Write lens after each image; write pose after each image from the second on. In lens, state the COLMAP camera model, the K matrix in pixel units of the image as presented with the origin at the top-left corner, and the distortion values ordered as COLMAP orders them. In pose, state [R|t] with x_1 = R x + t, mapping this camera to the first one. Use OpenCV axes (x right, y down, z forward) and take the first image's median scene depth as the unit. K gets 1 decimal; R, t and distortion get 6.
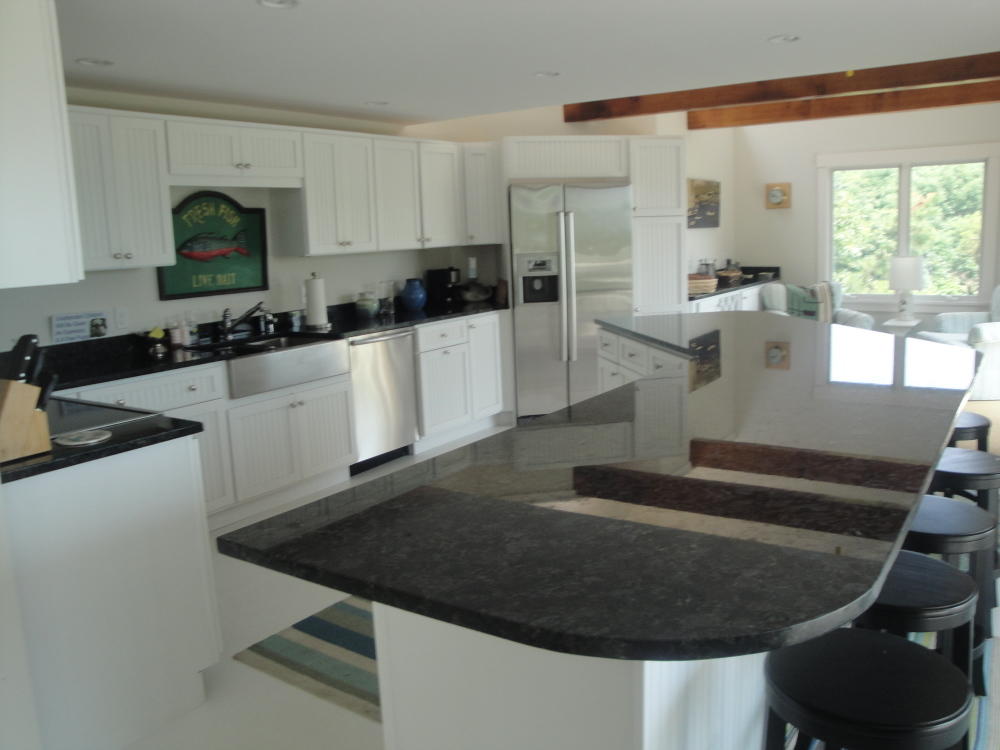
lens RADIAL K [[823.0, 0, 500.0], [0, 823.0, 375.0], [0, 0, 1]] dist [-0.148414, 0.124842]
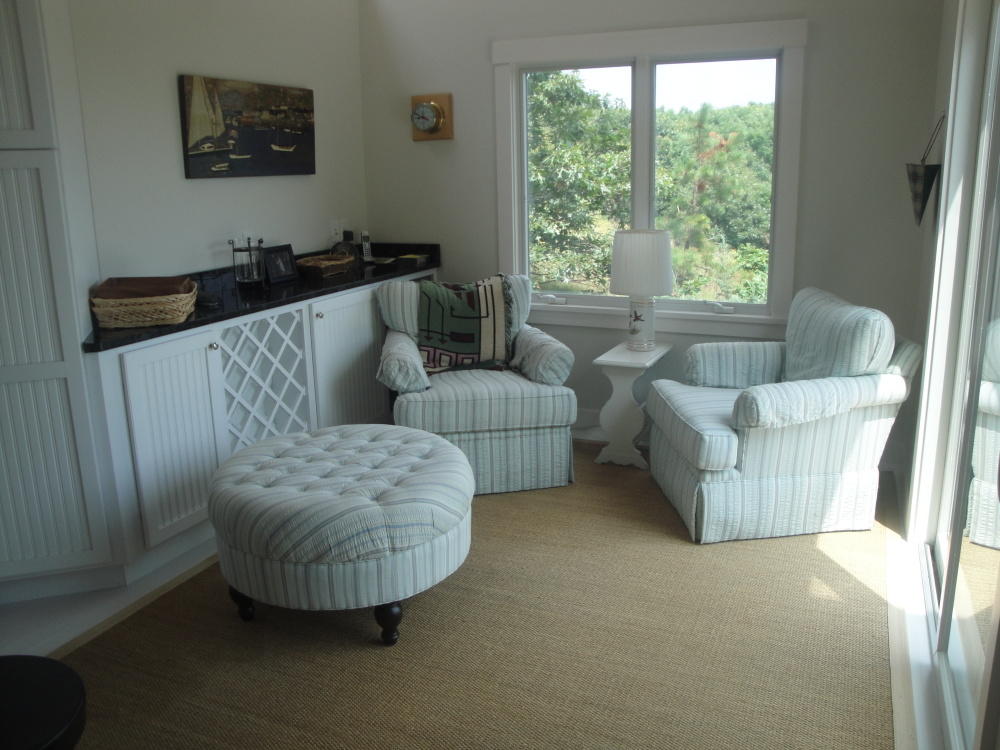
lens RADIAL K [[823.0, 0, 500.0], [0, 823.0, 375.0], [0, 0, 1]] dist [-0.148414, 0.124842]
pose [[0.983076, -0.019883, 0.182115, 0.306031], [0.007901, 0.997769, 0.066285, -0.086725], [-0.183027, -0.063724, 0.981040, 0.459554]]
